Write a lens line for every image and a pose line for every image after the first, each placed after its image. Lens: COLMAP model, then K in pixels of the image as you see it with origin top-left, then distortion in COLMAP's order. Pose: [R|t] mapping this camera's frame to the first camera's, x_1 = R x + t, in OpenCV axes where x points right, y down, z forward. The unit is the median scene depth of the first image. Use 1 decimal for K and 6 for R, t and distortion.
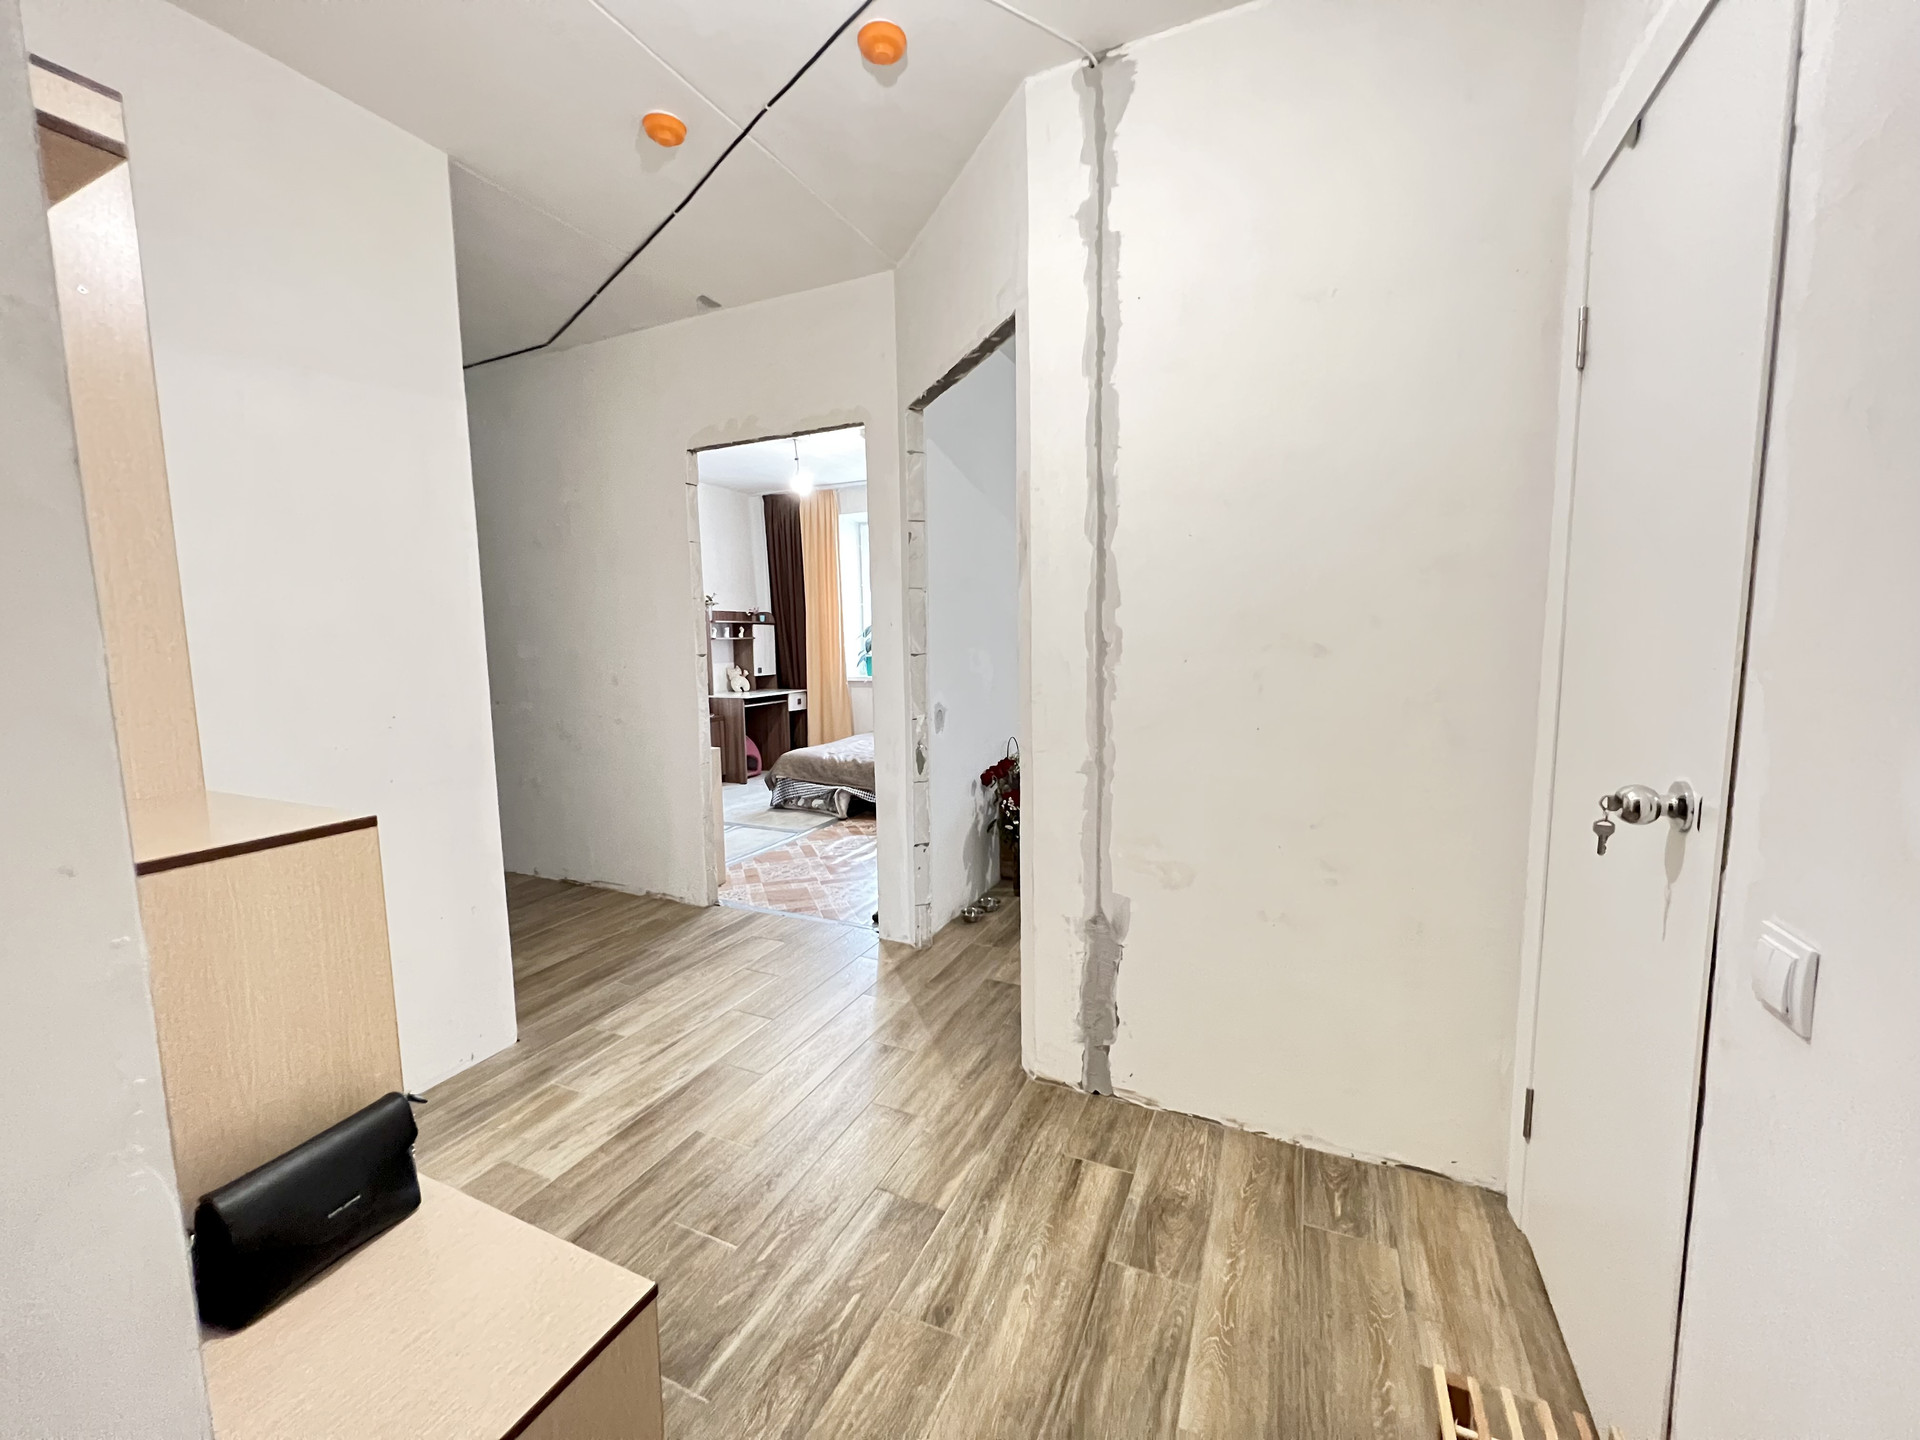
lens RADIAL K [[766.2, 0, 960.0], [0, 766.2, 720.0], [0, 0, 1]] dist [0.000884, -0.000138]
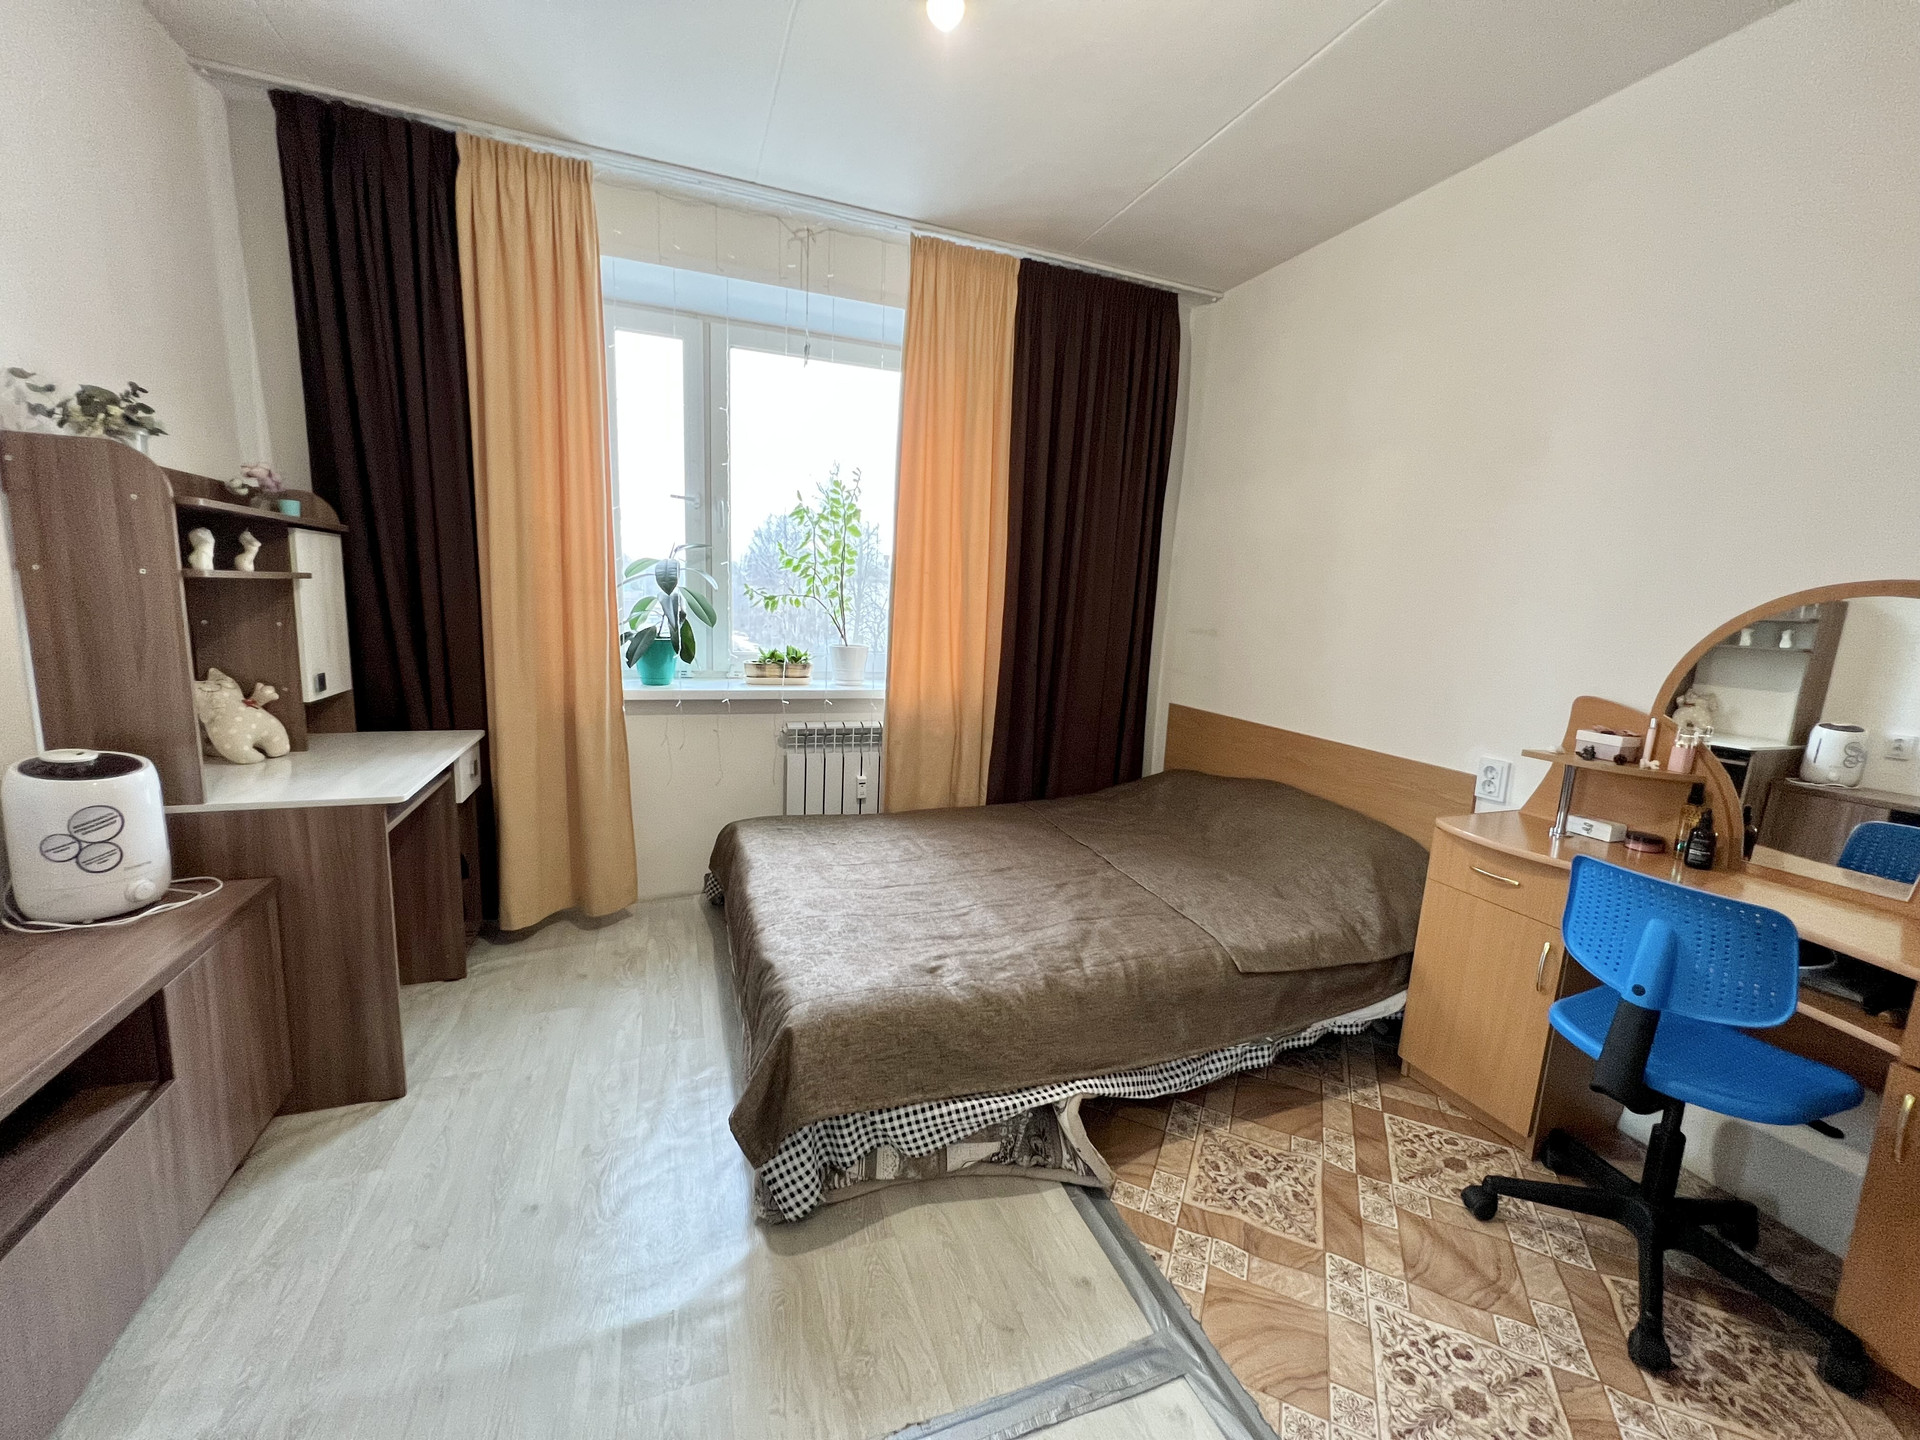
lens RADIAL K [[766.2, 0, 960.0], [0, 766.2, 720.0], [0, 0, 1]] dist [0.000884, -0.000138]
pose [[0.706312, -0.063551, 0.705042, -0.299544], [0.022283, 0.997465, 0.067587, -0.065295], [-0.707550, -0.032027, 0.705937, 0.601413]]
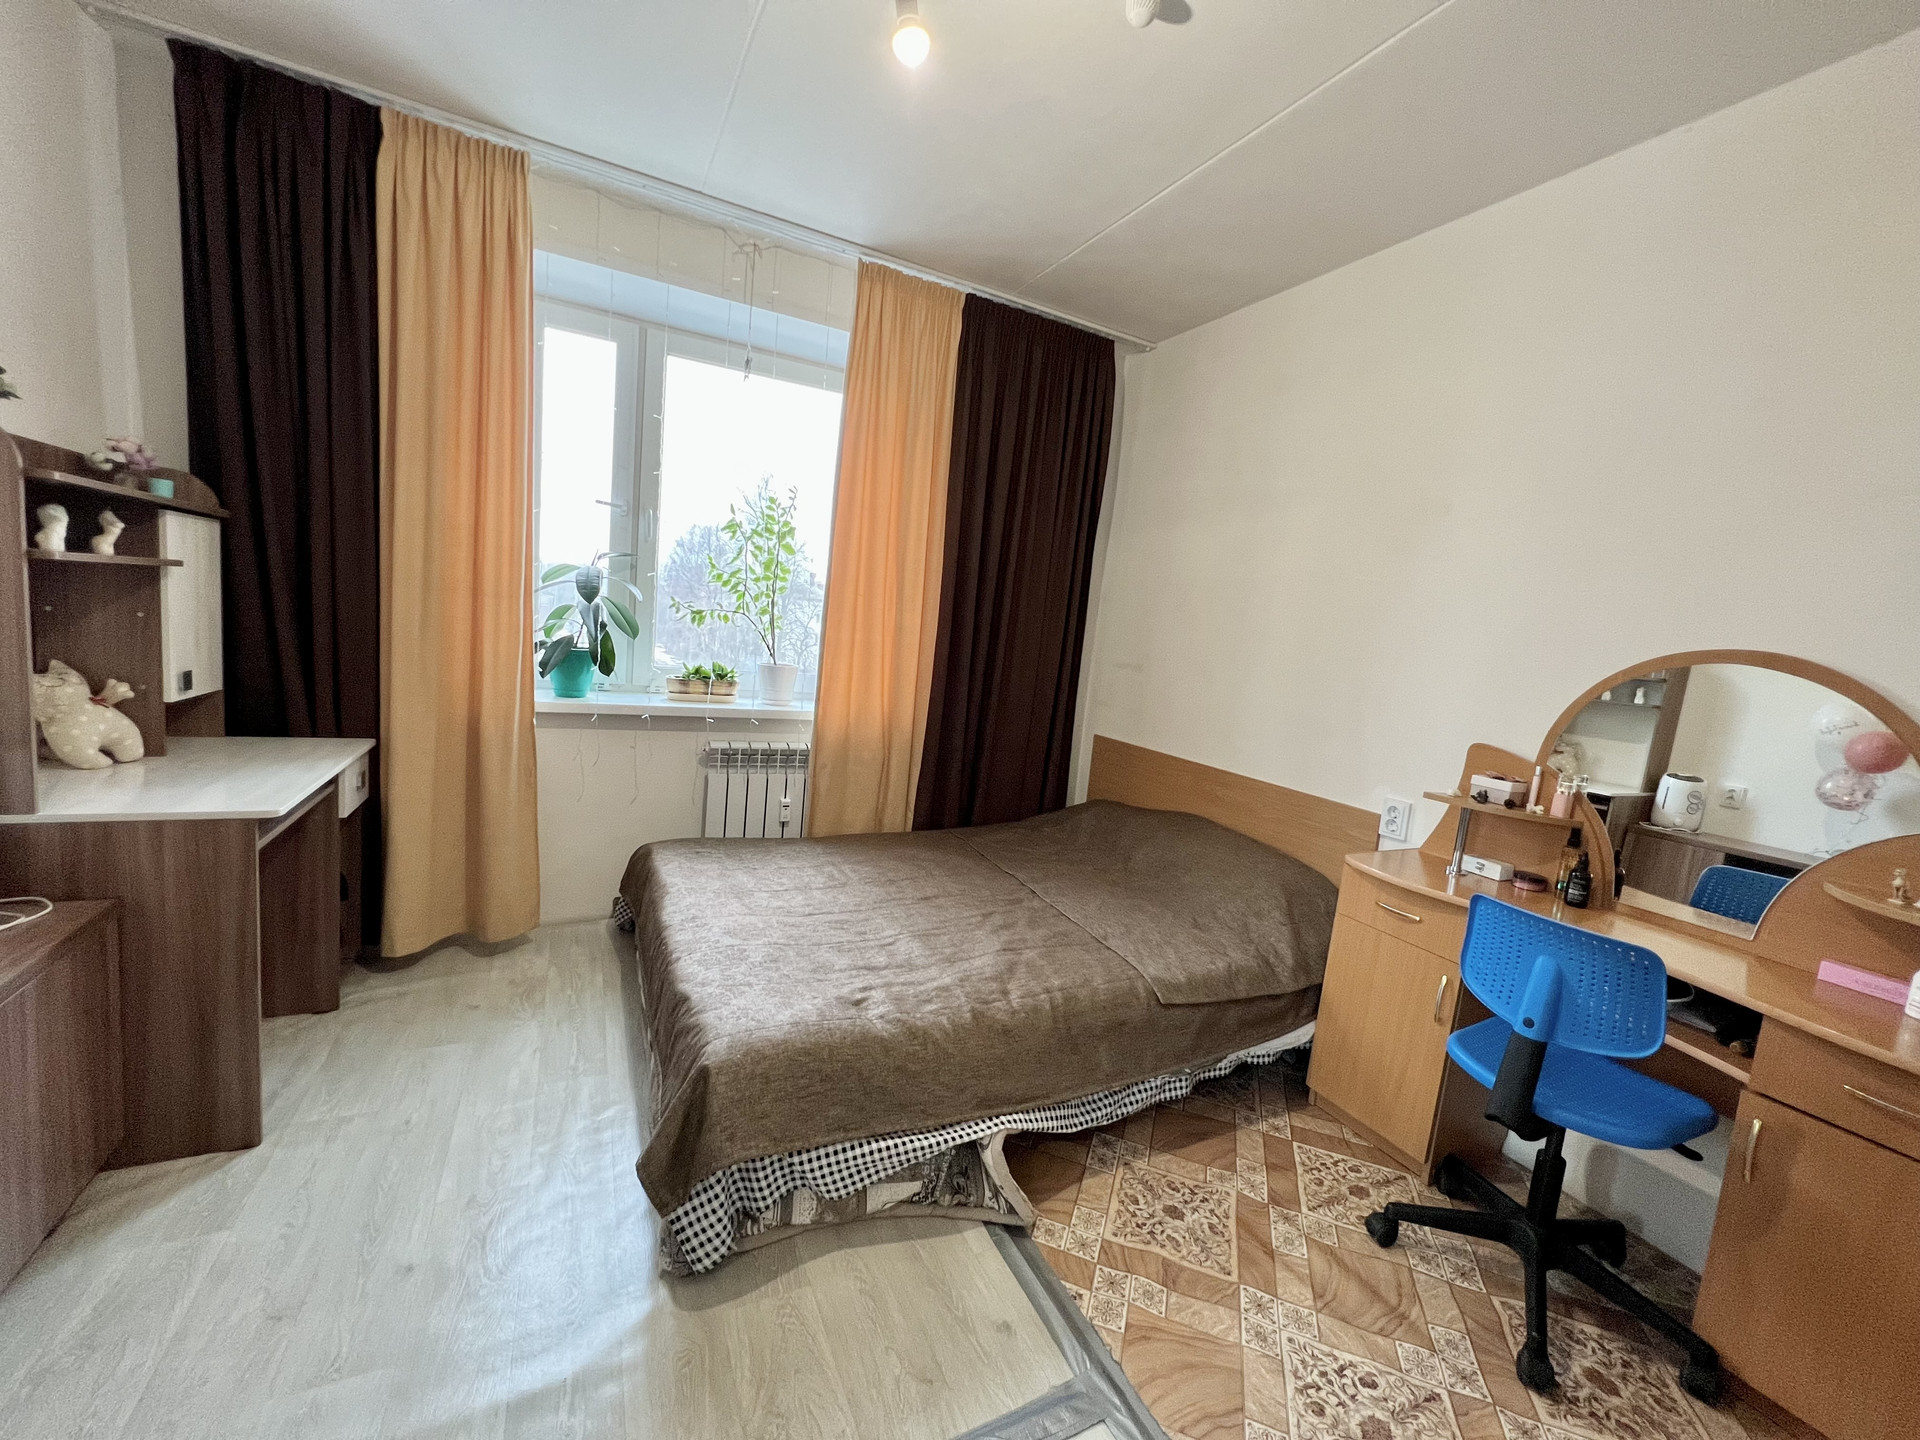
lens RADIAL K [[766.2, 0, 960.0], [0, 766.2, 720.0], [0, 0, 1]] dist [0.000884, -0.000138]
pose [[0.631690, -0.017573, 0.775022, -0.301397], [-0.018514, 0.999116, 0.037744, -0.066728], [-0.775000, -0.038191, 0.630807, 0.606474]]
